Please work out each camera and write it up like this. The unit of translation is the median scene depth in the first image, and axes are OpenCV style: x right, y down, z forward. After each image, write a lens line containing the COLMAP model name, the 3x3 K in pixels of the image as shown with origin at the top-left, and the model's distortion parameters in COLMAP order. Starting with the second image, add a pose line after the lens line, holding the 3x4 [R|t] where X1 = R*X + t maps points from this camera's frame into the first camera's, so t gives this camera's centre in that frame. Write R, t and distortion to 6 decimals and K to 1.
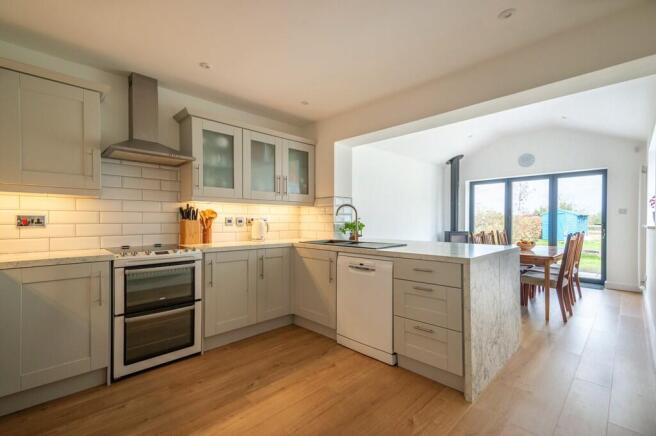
lens RADIAL K [[294.6, 0, 325.7], [0, 294.6, 226.4], [0, 0, 1]] dist [0.002335, 0.000462]
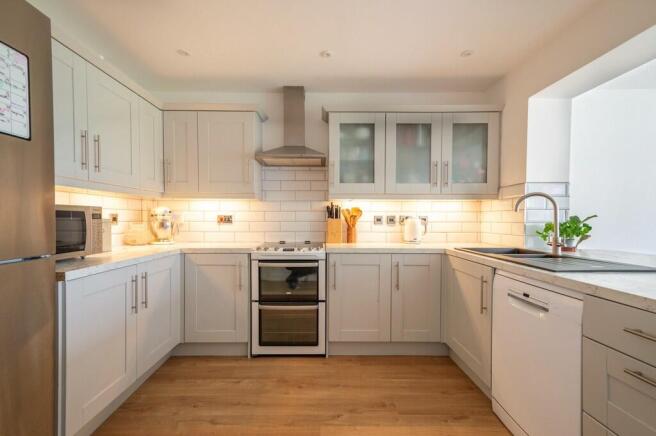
lens RADIAL K [[294.6, 0, 325.7], [0, 294.6, 226.4], [0, 0, 1]] dist [0.002335, 0.000462]
pose [[0.706993, 0.018795, -0.706971, 0.232639], [-0.015360, 0.999819, 0.011220, -0.005900], [0.707054, 0.002927, 0.707154, 0.292821]]
